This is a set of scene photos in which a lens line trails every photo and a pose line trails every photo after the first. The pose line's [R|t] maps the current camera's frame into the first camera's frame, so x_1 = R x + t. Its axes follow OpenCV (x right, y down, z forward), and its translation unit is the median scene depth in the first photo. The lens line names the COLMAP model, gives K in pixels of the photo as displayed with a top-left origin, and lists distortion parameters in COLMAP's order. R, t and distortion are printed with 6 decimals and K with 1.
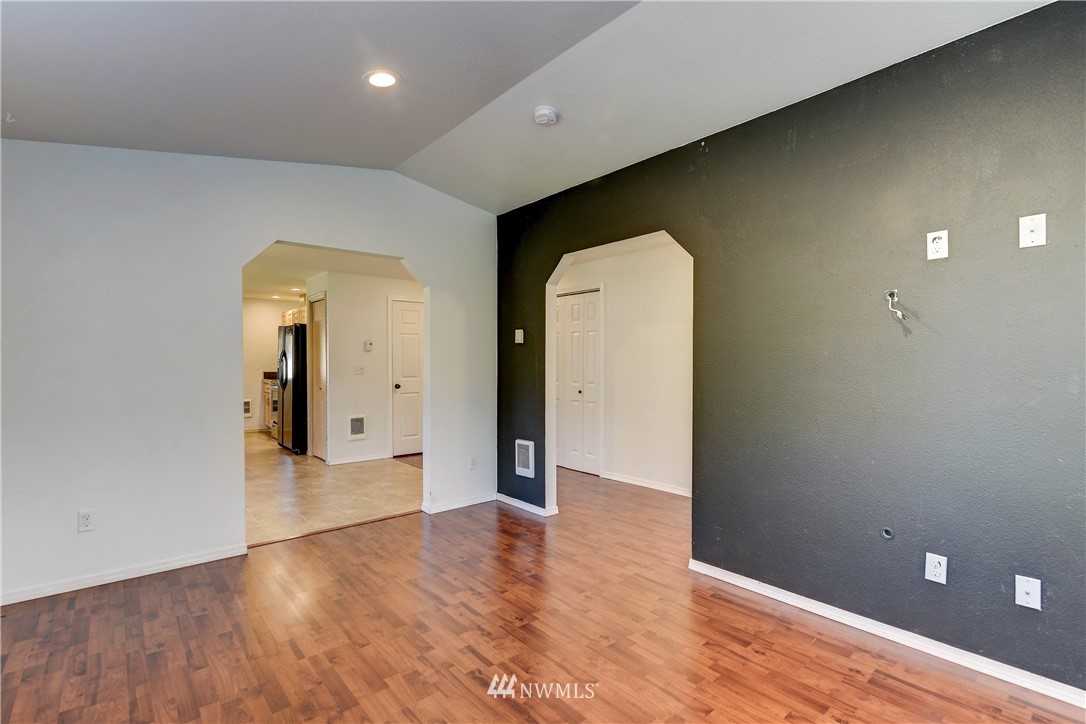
lens RADIAL K [[512.3, 0, 543.0], [0, 512.3, 362.0], [0, 0, 1]] dist [0.000090, -0.000075]
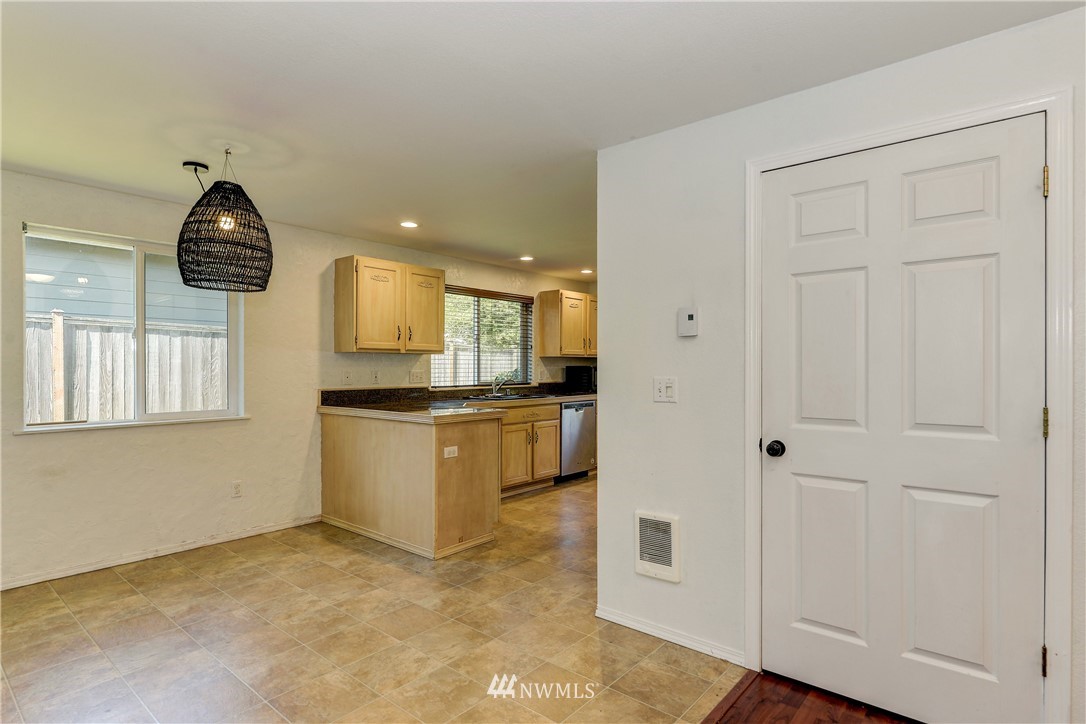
lens RADIAL K [[562.2, 0, 546.1], [0, 562.2, 369.4], [0, 0, 1]] dist [-0.003494, -0.000709]
pose [[0.172896, 0.007105, -0.984914, 0.022550], [-0.006680, 0.999959, 0.006041, -0.001156], [0.984917, 0.005535, 0.172937, 0.850289]]
